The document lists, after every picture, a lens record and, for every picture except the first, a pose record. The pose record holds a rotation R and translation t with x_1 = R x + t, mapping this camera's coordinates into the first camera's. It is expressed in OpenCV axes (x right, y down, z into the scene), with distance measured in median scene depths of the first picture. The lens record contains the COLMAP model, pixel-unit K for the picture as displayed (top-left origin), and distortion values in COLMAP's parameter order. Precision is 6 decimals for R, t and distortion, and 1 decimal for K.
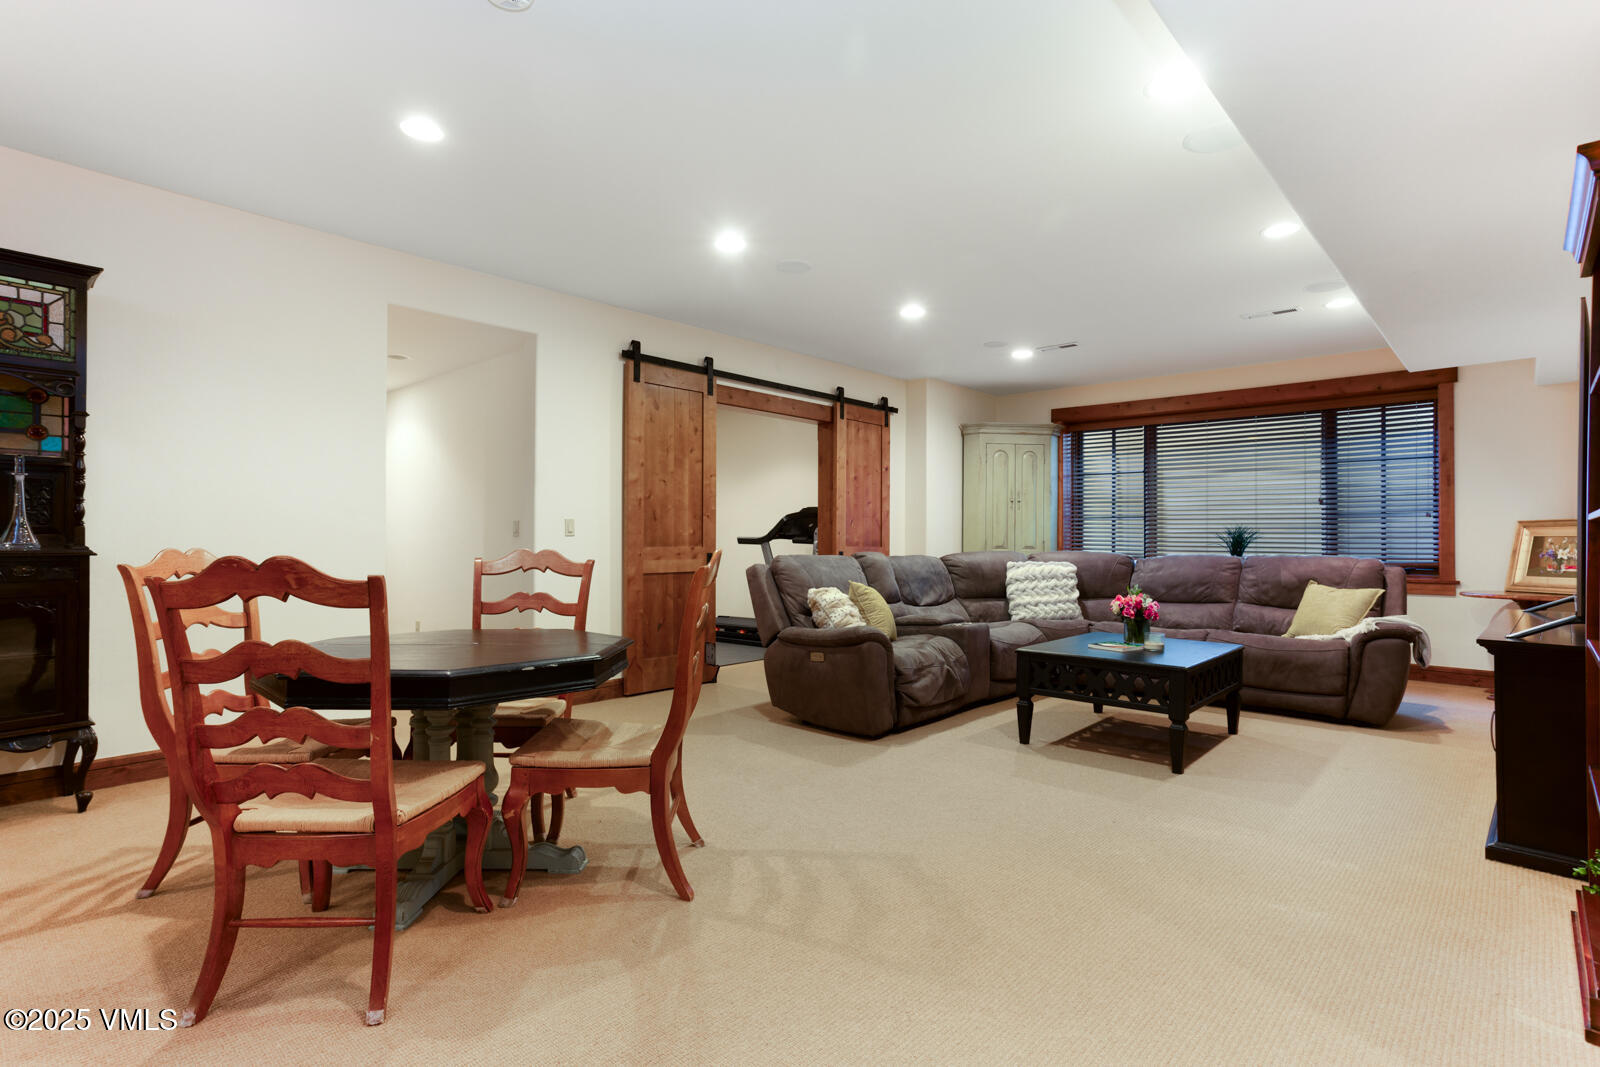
lens RADIAL K [[807.7, 0, 797.5], [0, 807.7, 533.0], [0, 0, 1]] dist [0.000392, 0.016923]
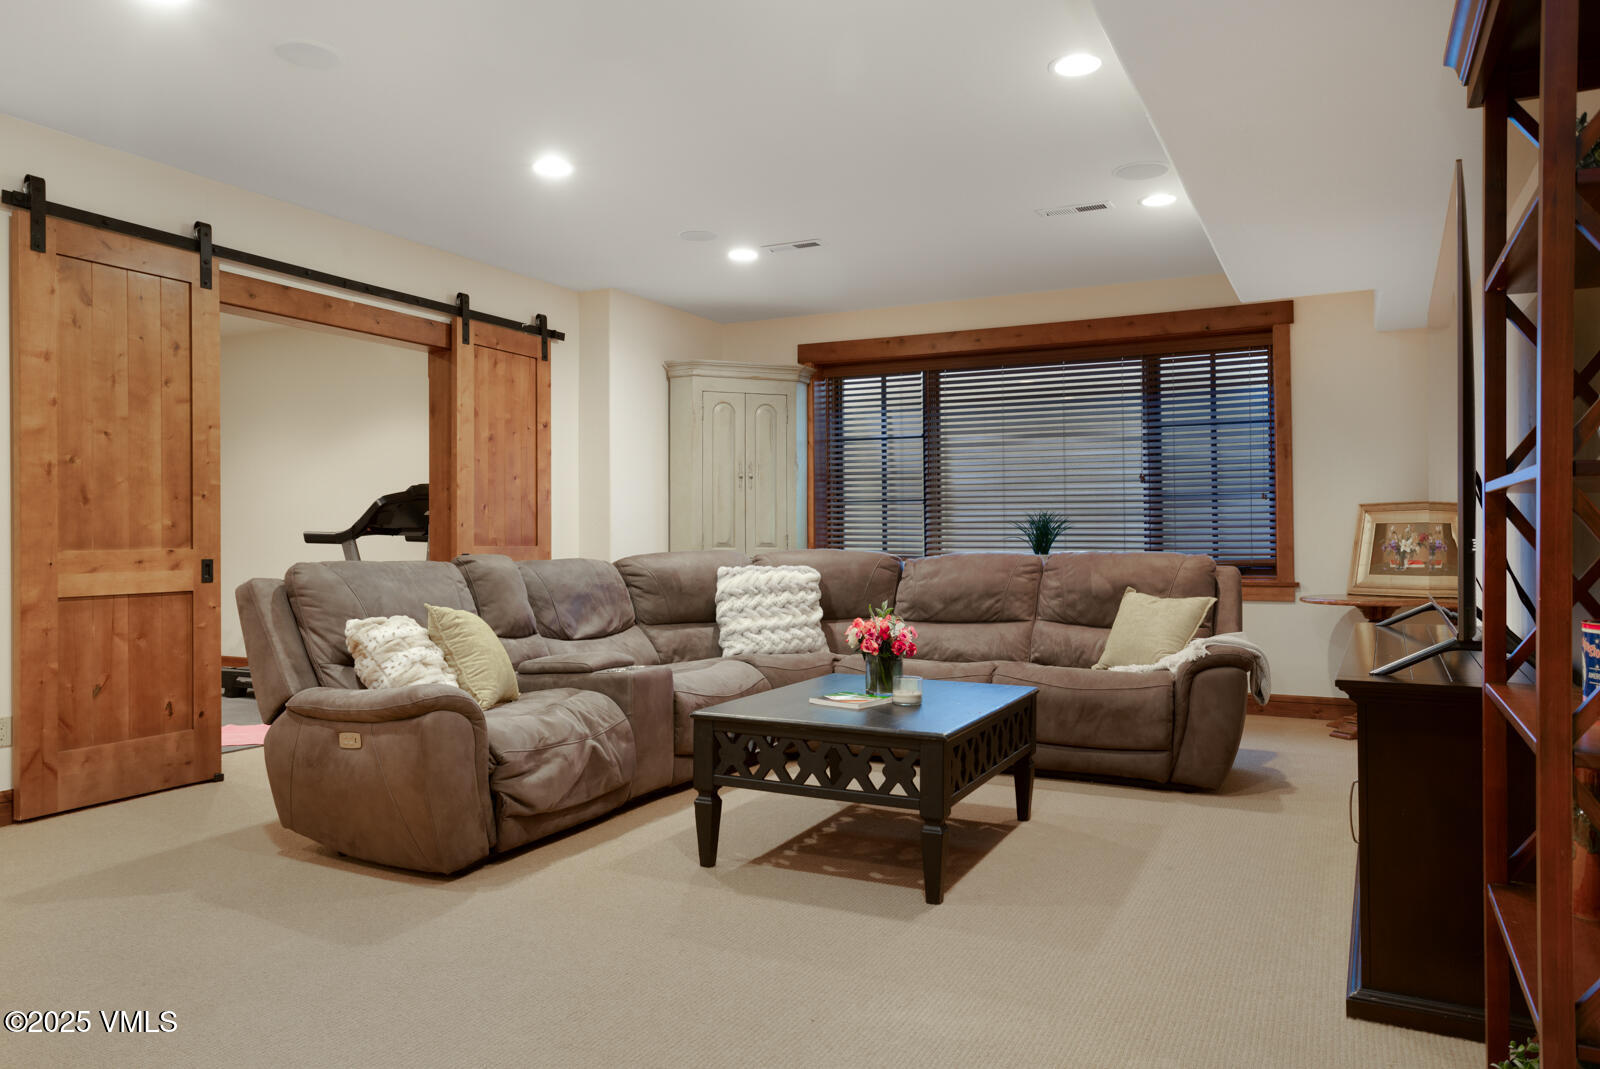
lens RADIAL K [[1089.6, 0, 783.6], [0, 1089.6, 517.8], [0, 0, 1]] dist [-0.024534, 0.002648]
pose [[0.969661, -0.003965, 0.244423, 0.106026], [0.006272, 0.999943, -0.008661, 0.004207], [-0.244375, 0.009931, 0.969630, 0.146175]]
